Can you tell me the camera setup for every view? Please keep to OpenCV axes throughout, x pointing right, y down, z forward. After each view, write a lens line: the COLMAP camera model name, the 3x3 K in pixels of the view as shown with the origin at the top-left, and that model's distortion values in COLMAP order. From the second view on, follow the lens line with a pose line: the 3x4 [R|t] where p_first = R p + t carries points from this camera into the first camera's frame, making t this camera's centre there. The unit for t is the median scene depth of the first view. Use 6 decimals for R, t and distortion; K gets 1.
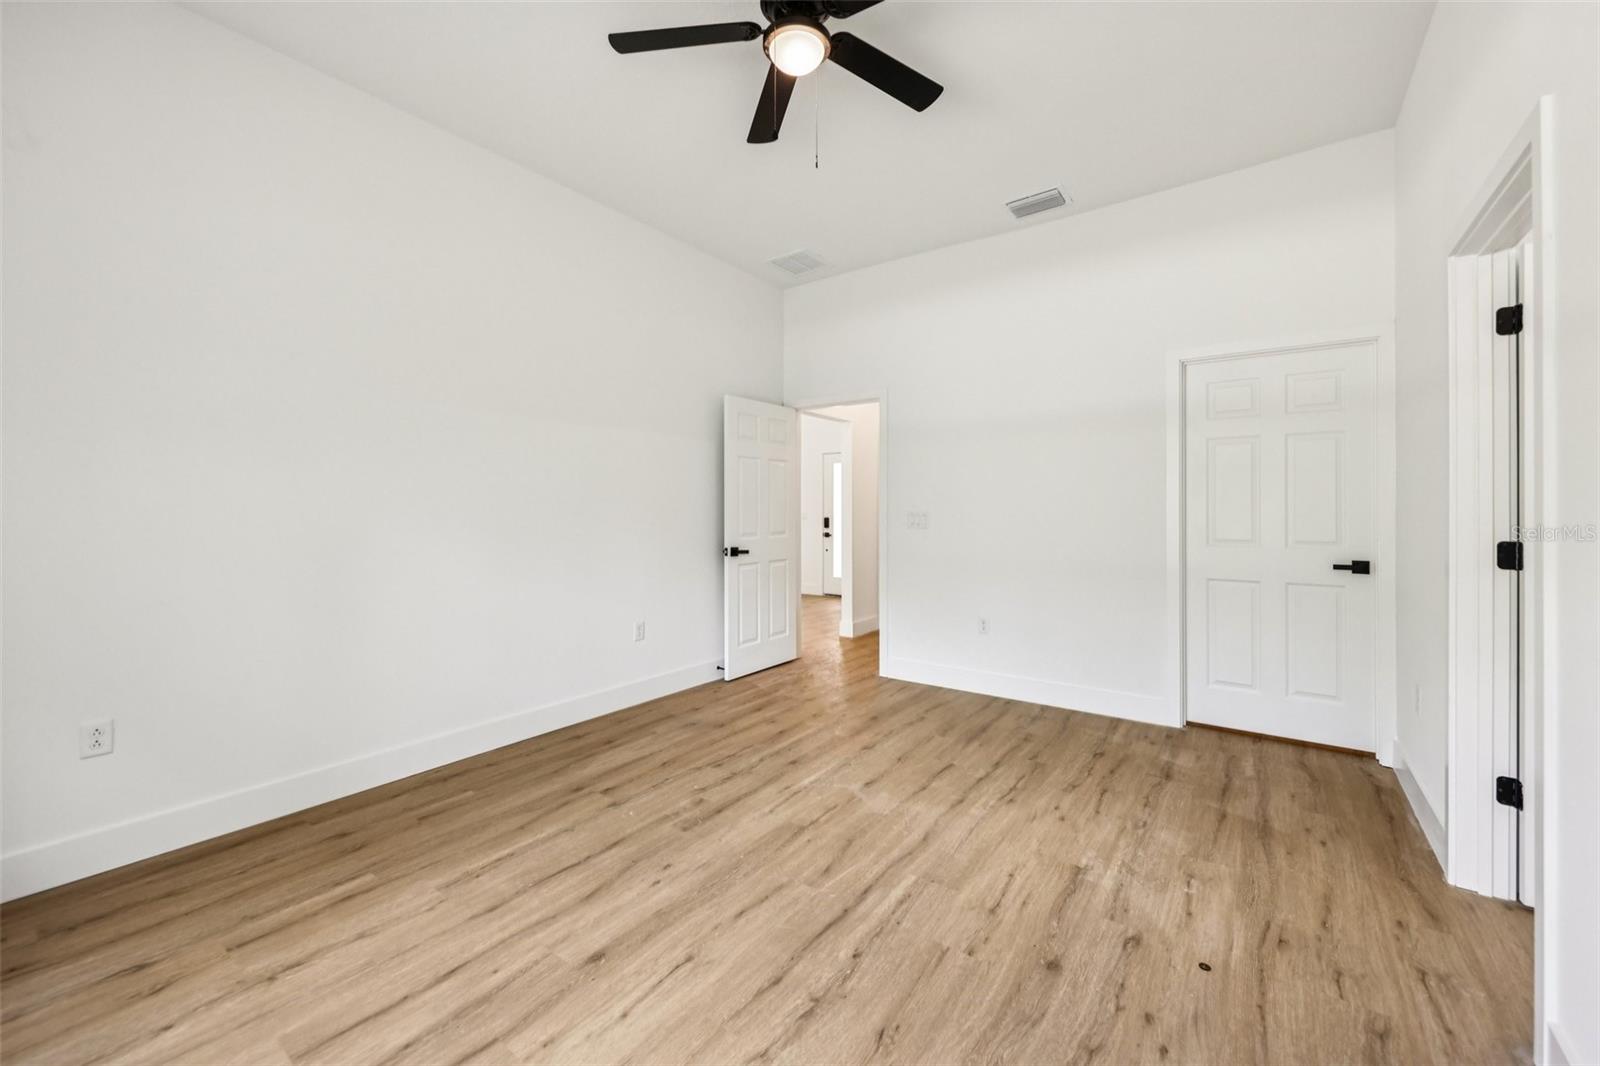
lens RADIAL K [[631.3, 0, 797.2], [0, 631.3, 510.7], [0, 0, 1]] dist [0.008061, -0.002783]
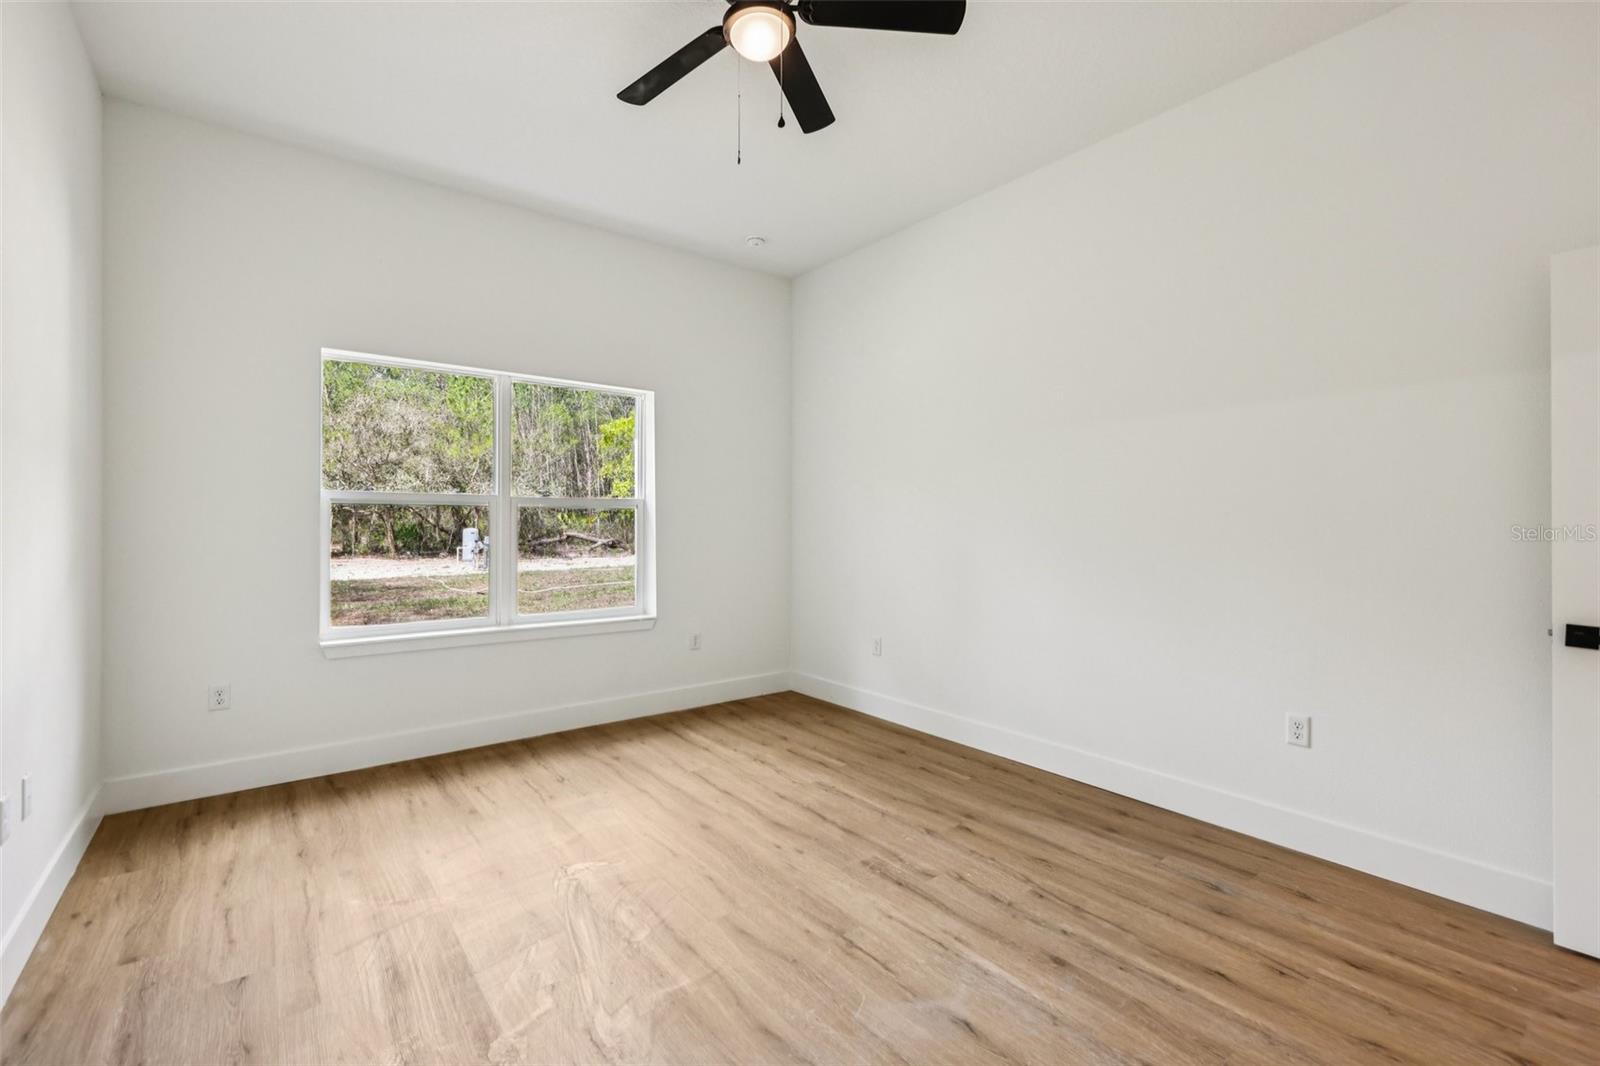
lens RADIAL K [[704.3, 0, 798.6], [0, 704.3, 523.1], [0, 0, 1]] dist [0.004697, -0.001578]
pose [[-0.279202, -0.001300, -0.960231, 0.857649], [-0.006593, 0.999978, 0.000563, -0.006452], [0.960210, 0.006489, -0.279205, 1.183112]]
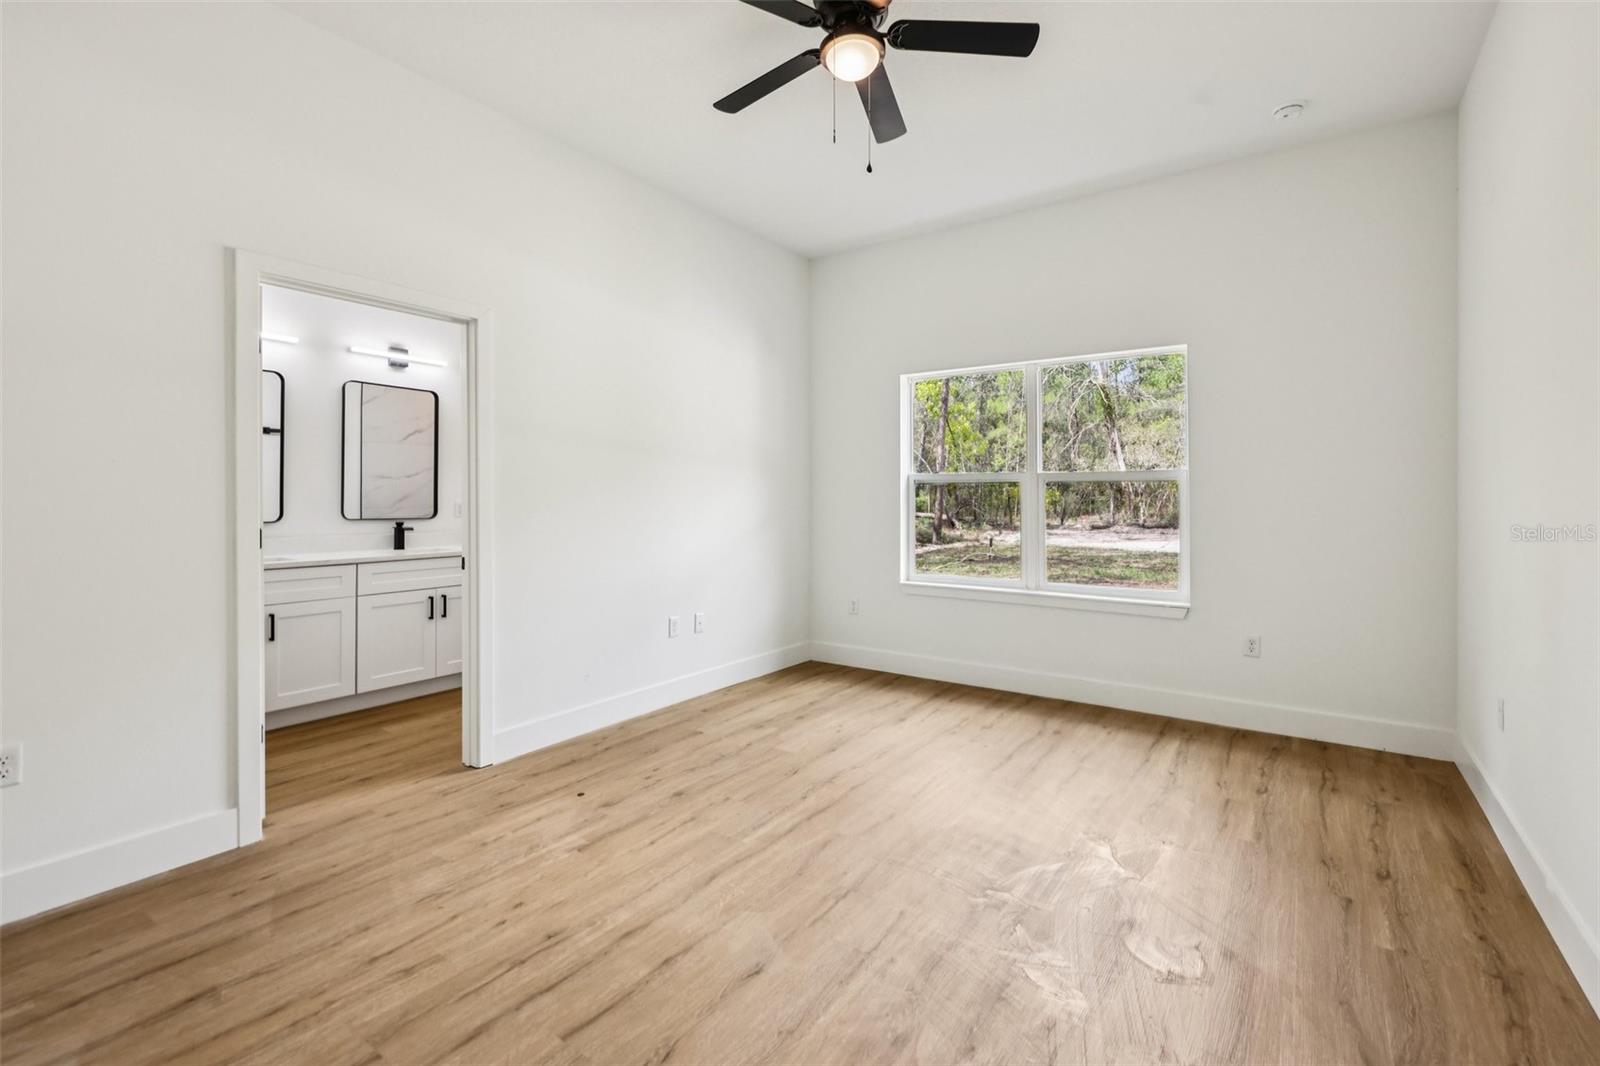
lens RADIAL K [[704.3, 0, 795.8], [0, 704.3, 506.0], [0, 0, 1]] dist [0.004697, -0.001578]
pose [[-0.999911, 0.000629, -0.013305, 0.096213], [0.000415, 0.999871, 0.016072, -0.010154], [0.013314, 0.016065, -0.999782, 1.891460]]
